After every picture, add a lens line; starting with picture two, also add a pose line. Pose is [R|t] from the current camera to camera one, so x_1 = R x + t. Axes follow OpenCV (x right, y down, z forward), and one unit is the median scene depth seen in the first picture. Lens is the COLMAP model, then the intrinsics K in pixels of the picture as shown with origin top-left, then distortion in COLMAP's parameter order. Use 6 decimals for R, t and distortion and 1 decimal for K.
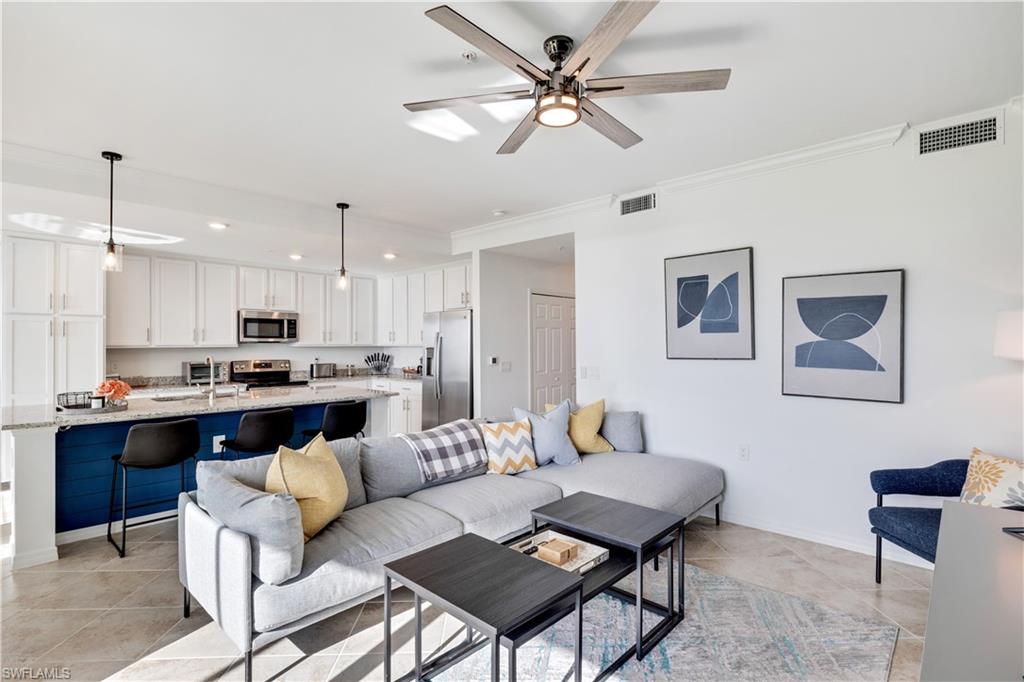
lens RADIAL K [[492.3, 0, 512.7], [0, 492.3, 344.4], [0, 0, 1]] dist [-0.000893, -0.000292]
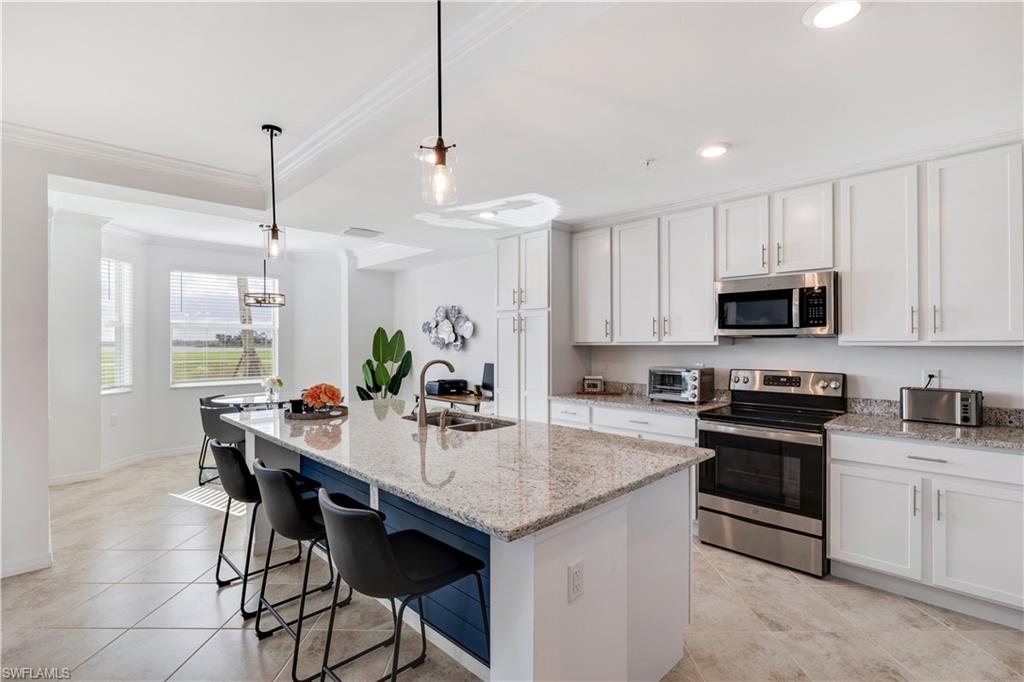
lens RADIAL K [[492.3, 0, 512.7], [0, 492.3, 344.4], [0, 0, 1]] dist [-0.000893, -0.000292]
pose [[-0.041441, 0.005612, -0.999125, 0.031385], [0.001191, 0.999984, 0.005568, 0.000833], [0.999140, -0.000959, -0.041447, 0.777800]]
